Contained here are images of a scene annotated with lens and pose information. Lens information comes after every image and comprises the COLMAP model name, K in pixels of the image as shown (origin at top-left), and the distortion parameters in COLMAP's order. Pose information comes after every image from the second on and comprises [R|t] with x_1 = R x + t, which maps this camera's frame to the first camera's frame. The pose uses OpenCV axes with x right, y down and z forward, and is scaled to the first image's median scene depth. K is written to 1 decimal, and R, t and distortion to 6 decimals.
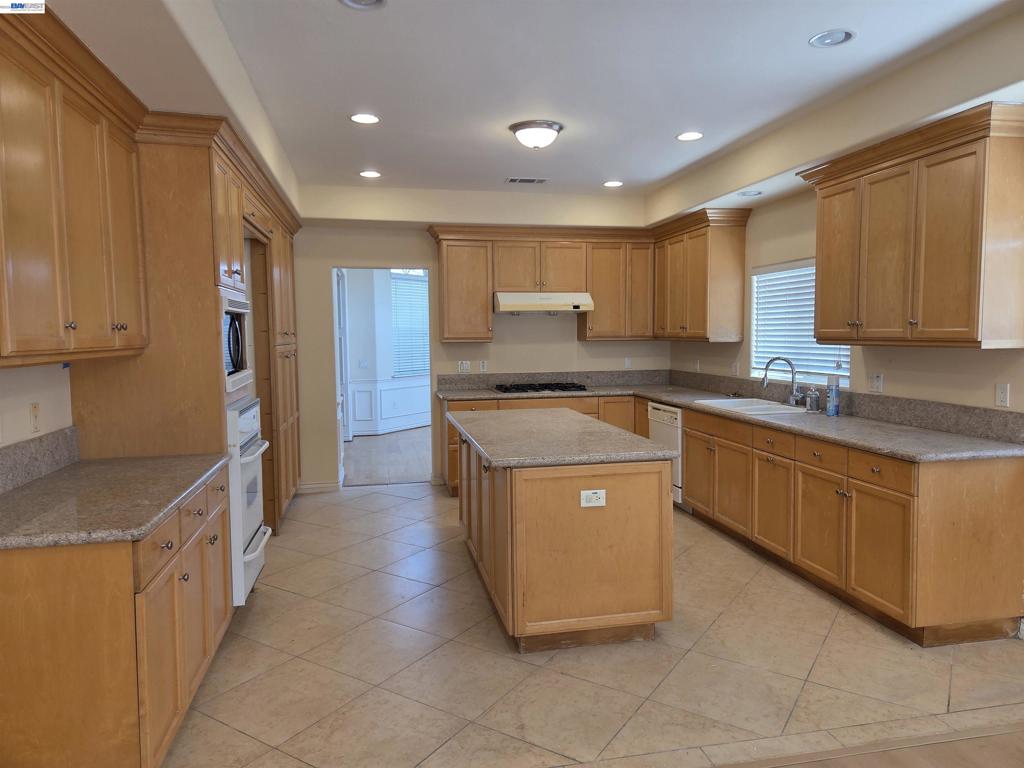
lens RADIAL K [[701.7, 0, 512.0], [0, 701.7, 384.0], [0, 0, 1]] dist [0.089911, -0.068619]
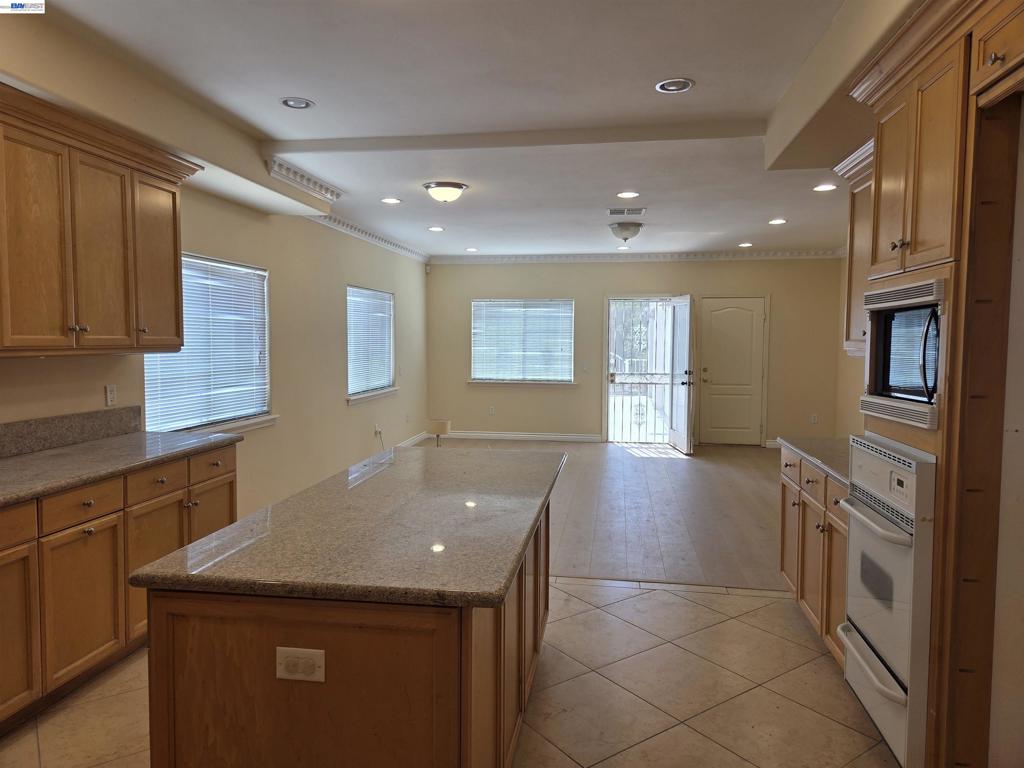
lens RADIAL K [[701.7, 0, 512.0], [0, 701.7, 384.0], [0, 0, 1]] dist [0.089911, -0.068619]
pose [[-0.939361, -0.020582, 0.342311, -0.274486], [0.026781, 0.990746, 0.133061, -0.126418], [-0.341882, 0.134160, -0.930117, 1.708608]]
